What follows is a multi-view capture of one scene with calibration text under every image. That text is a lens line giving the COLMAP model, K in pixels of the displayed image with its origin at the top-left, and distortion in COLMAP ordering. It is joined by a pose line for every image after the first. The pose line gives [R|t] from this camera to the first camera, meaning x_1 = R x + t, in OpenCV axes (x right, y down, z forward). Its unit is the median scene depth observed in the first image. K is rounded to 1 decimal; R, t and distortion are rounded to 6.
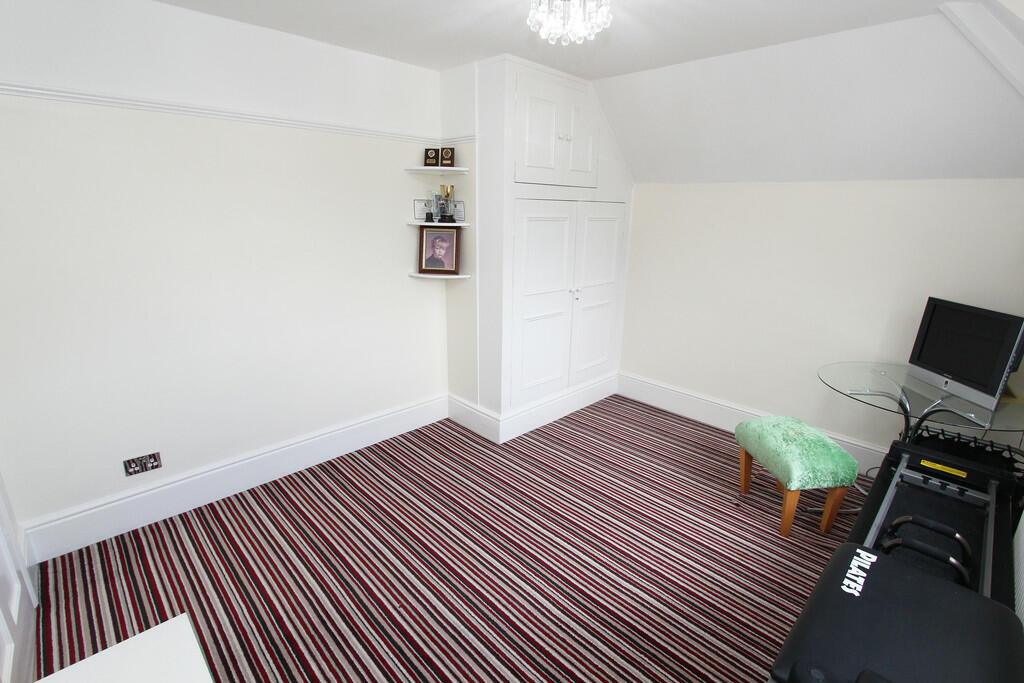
lens RADIAL K [[473.3, 0, 518.8], [0, 473.3, 343.3], [0, 0, 1]] dist [-0.021276, 0.002378]
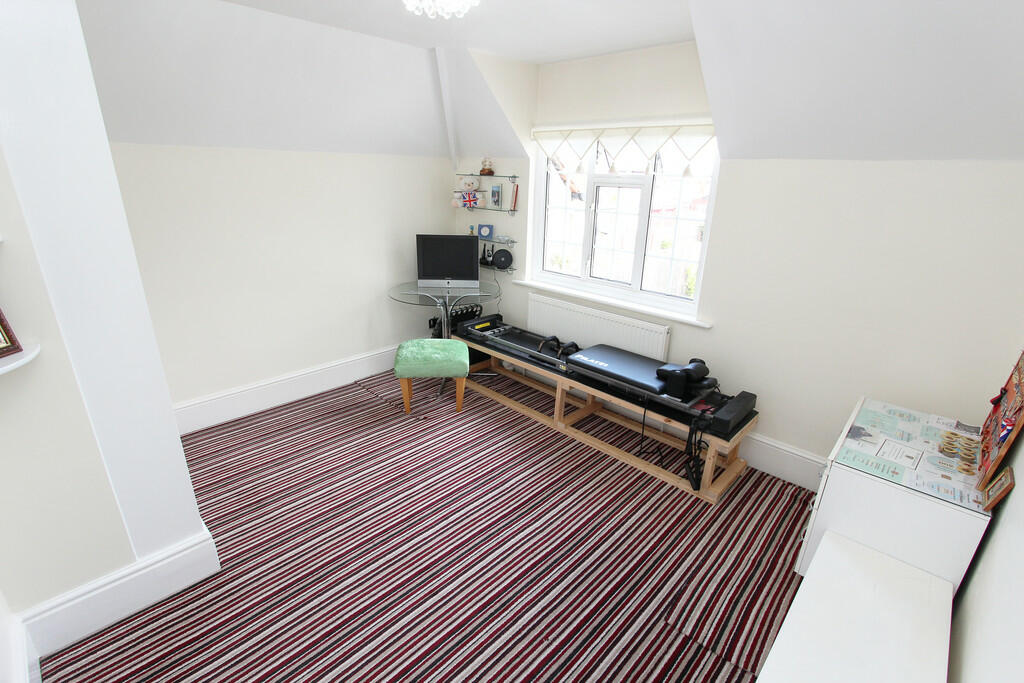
lens RADIAL K [[473.3, 0, 518.4], [0, 473.3, 341.4], [0, 0, 1]] dist [-0.021276, 0.002378]
pose [[-0.028983, -0.357468, 0.933476, -0.796140], [0.249772, 0.901653, 0.353037, -0.278127], [-0.967871, 0.243389, 0.063152, 0.744884]]
